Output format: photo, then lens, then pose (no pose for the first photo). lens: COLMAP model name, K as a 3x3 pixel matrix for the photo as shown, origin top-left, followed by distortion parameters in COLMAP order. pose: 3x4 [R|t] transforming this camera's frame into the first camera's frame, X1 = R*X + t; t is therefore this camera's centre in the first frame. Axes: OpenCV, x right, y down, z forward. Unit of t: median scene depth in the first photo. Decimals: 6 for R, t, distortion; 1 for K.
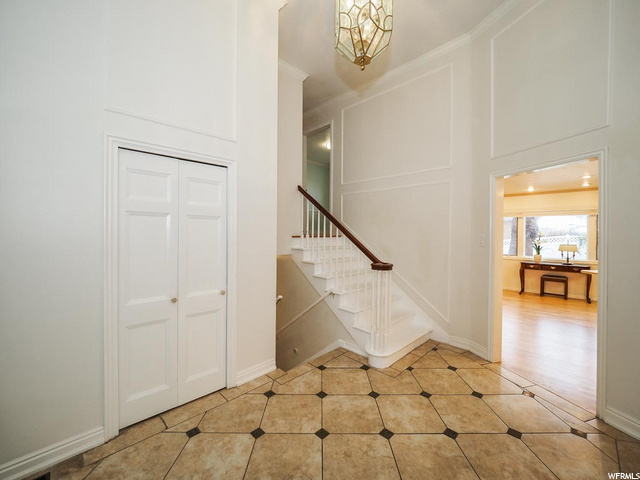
lens RADIAL K [[267.2, 0, 320.6], [0, 267.2, 236.1], [0, 0, 1]] dist [0.002718, 0.000643]
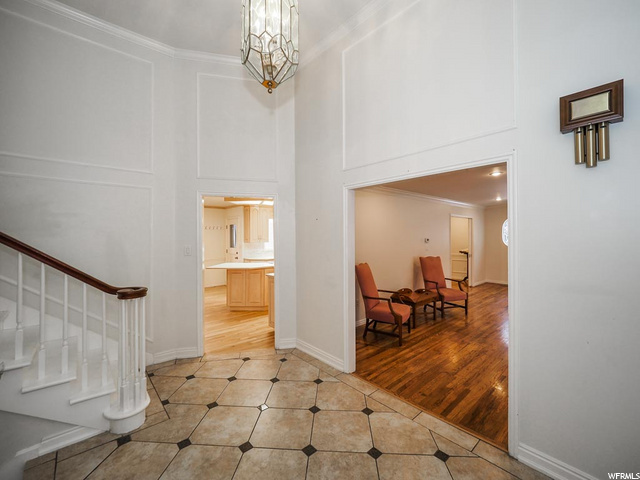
lens RADIAL K [[267.2, 0, 318.4], [0, 267.2, 239.4], [0, 0, 1]] dist [0.002718, 0.000643]
pose [[0.069329, -0.005361, 0.997579, -0.510017], [0.008203, 0.999955, 0.004804, -0.039878], [-0.997560, 0.007850, 0.069370, 0.437891]]
